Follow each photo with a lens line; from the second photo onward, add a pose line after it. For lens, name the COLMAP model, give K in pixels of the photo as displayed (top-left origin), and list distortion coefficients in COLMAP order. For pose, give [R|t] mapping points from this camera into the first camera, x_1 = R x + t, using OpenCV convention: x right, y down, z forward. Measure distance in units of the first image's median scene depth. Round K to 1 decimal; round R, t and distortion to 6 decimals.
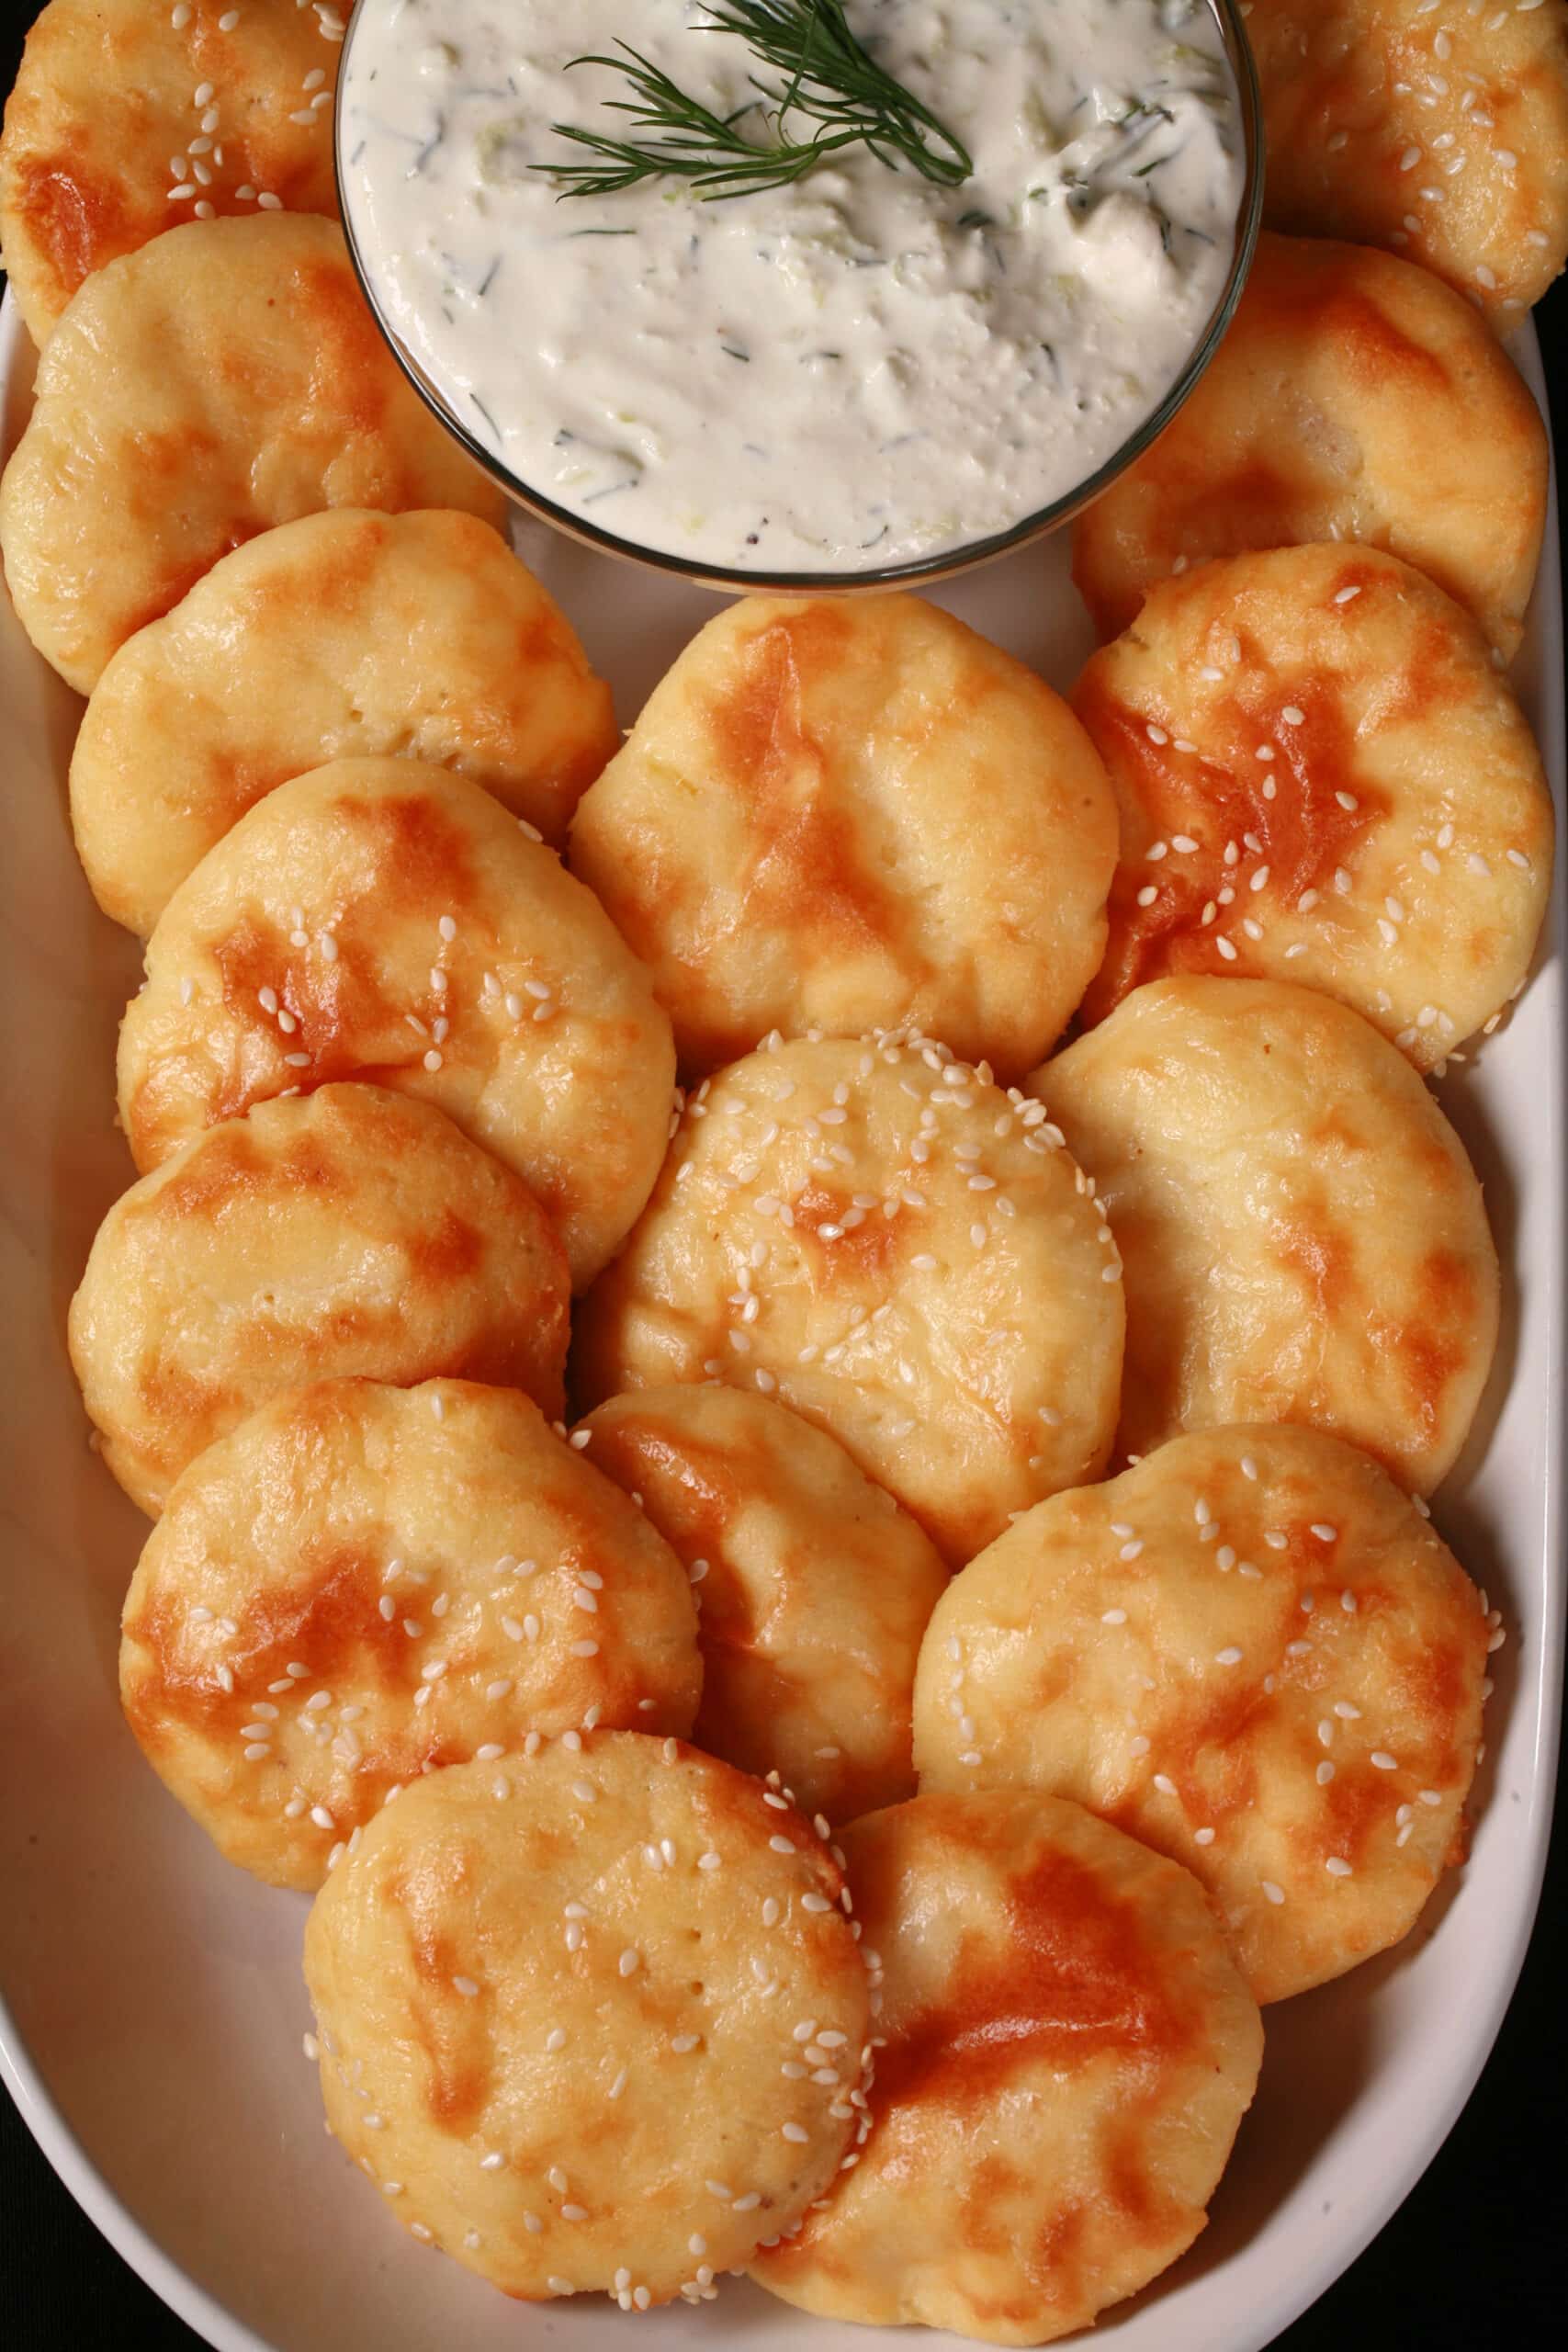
lens RADIAL K [[6971.1, 0, 784.0], [0, 6971.1, 1176.0], [0, 0, 1]] dist [0.003638, -0.935252]
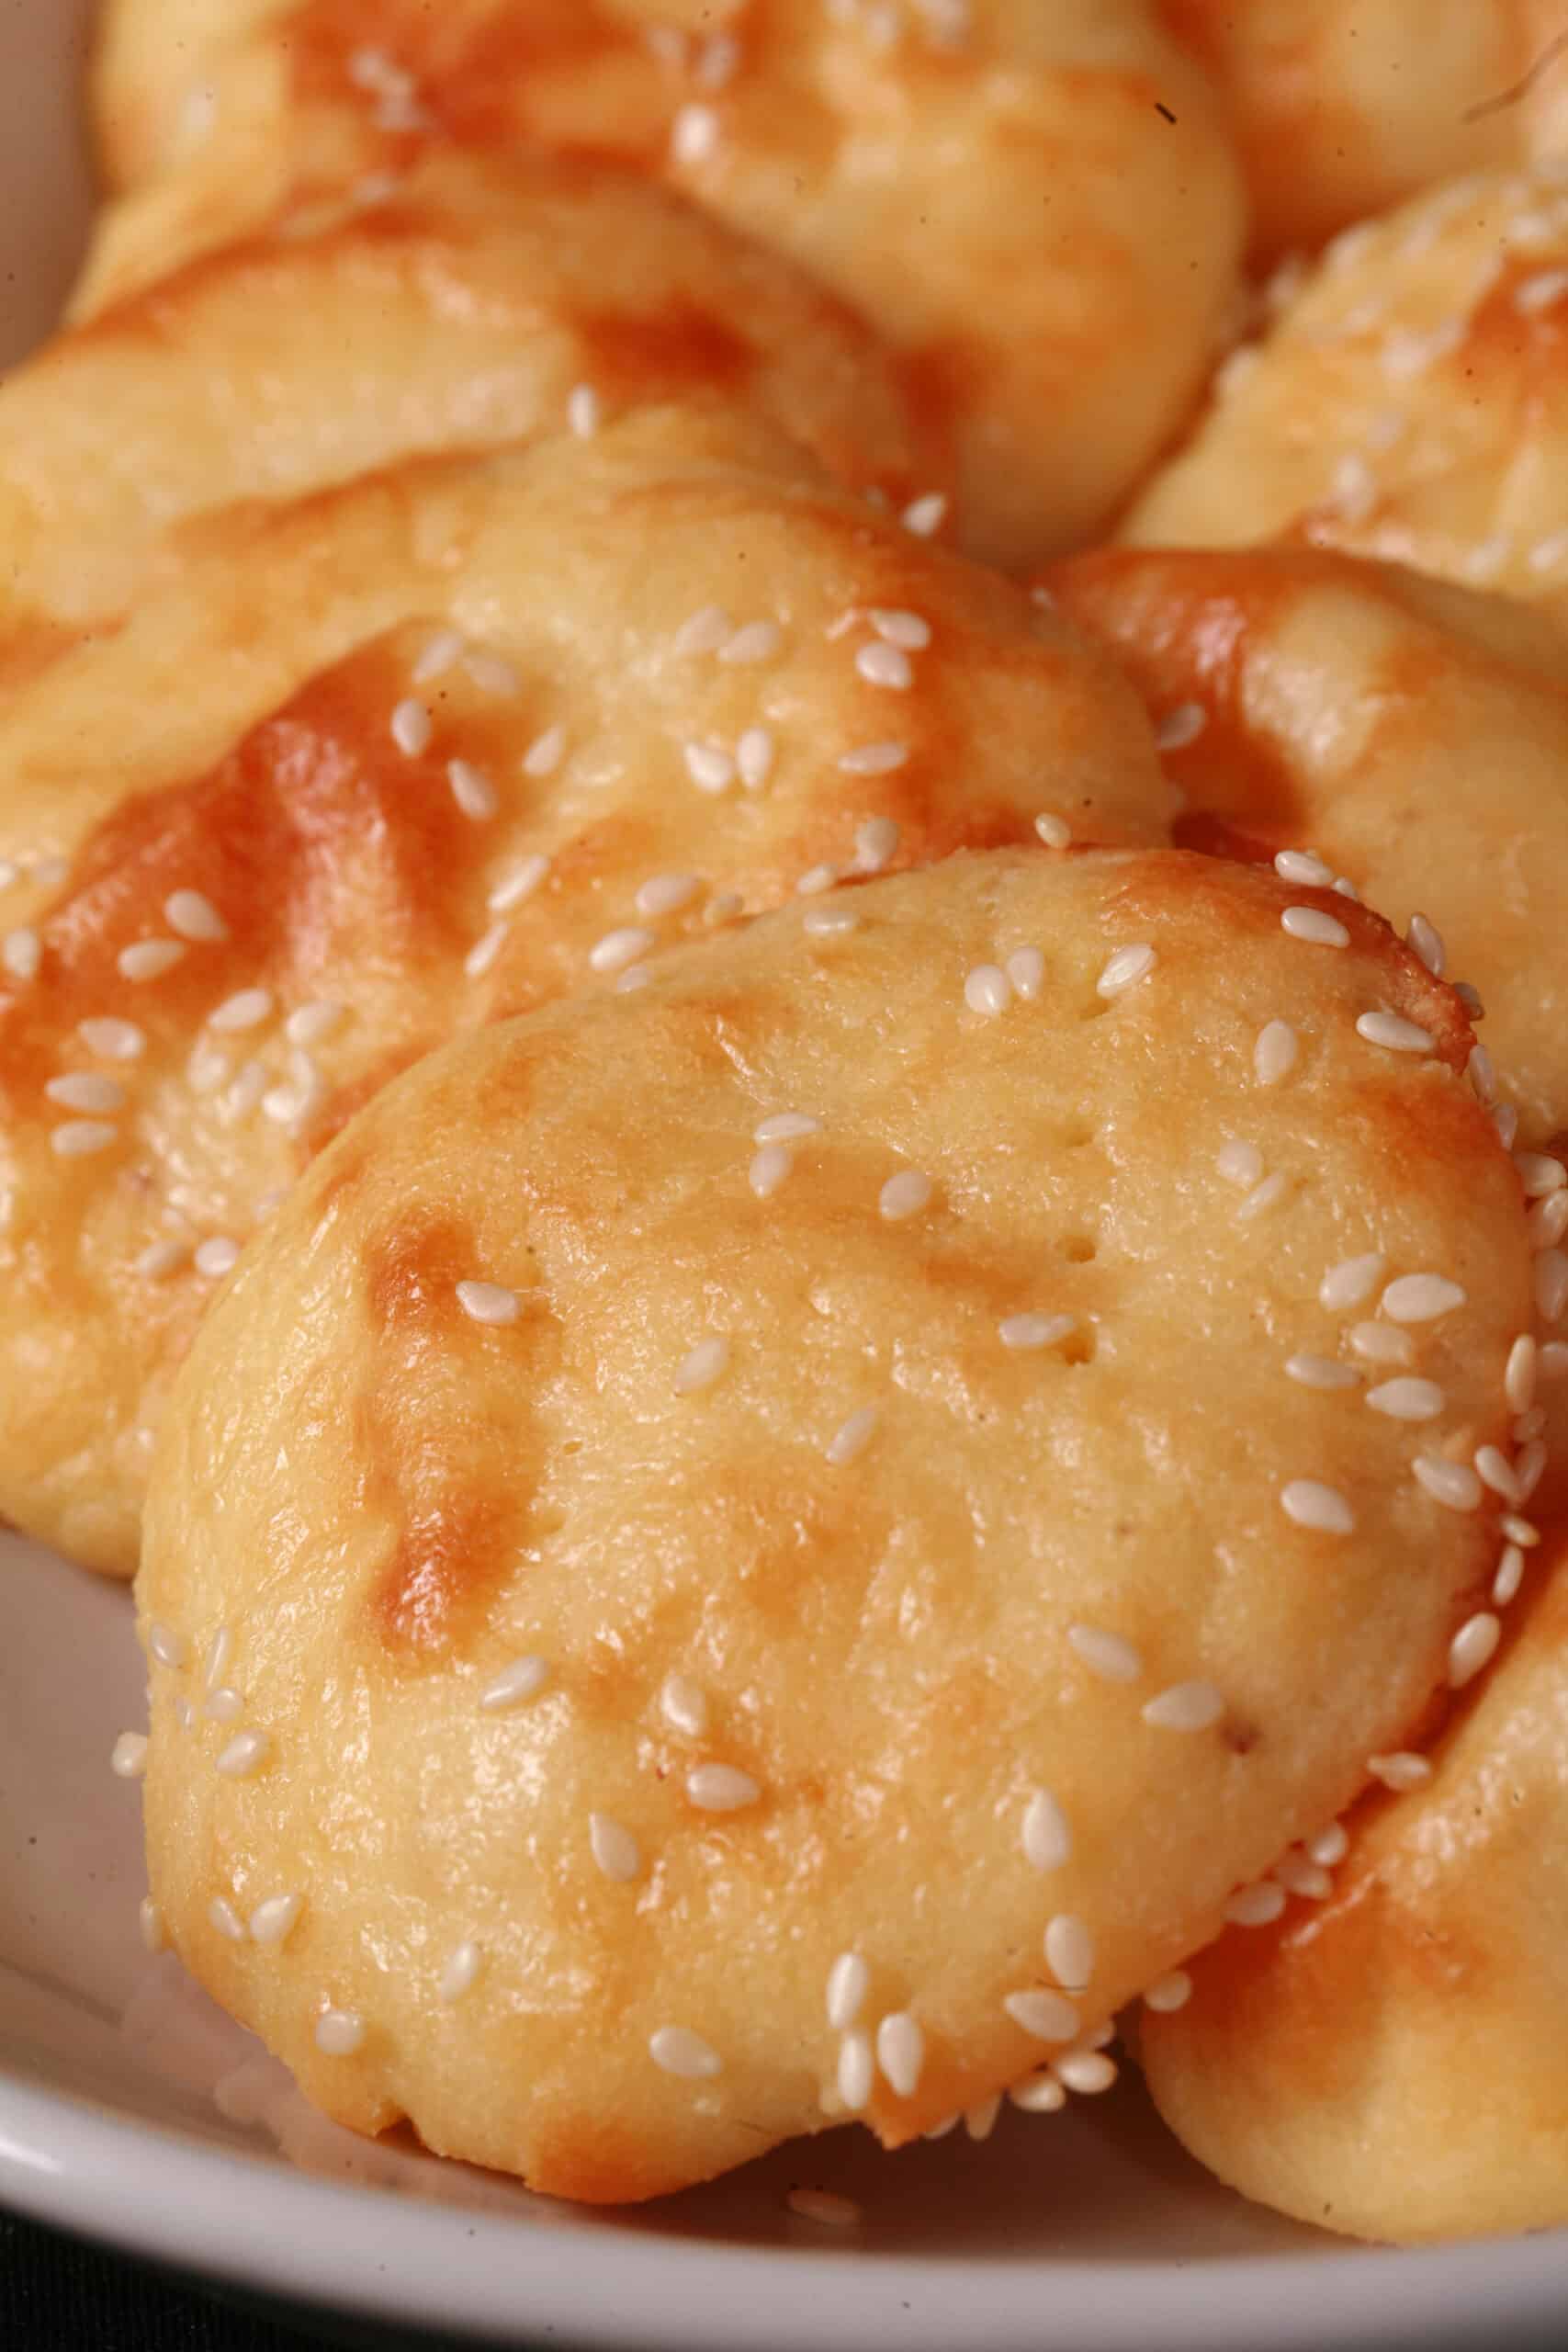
lens RADIAL K [[9128.8, 0, 784.0], [0, 9128.8, 1176.0], [0, 0, 1]] dist [-0.381964, -1.148219]
pose [[0.985315, -0.038795, -0.166282, 0.052730], [-0.074437, 0.778838, -0.622792, 0.411057], [0.153668, 0.626024, 0.764513, 0.600850]]
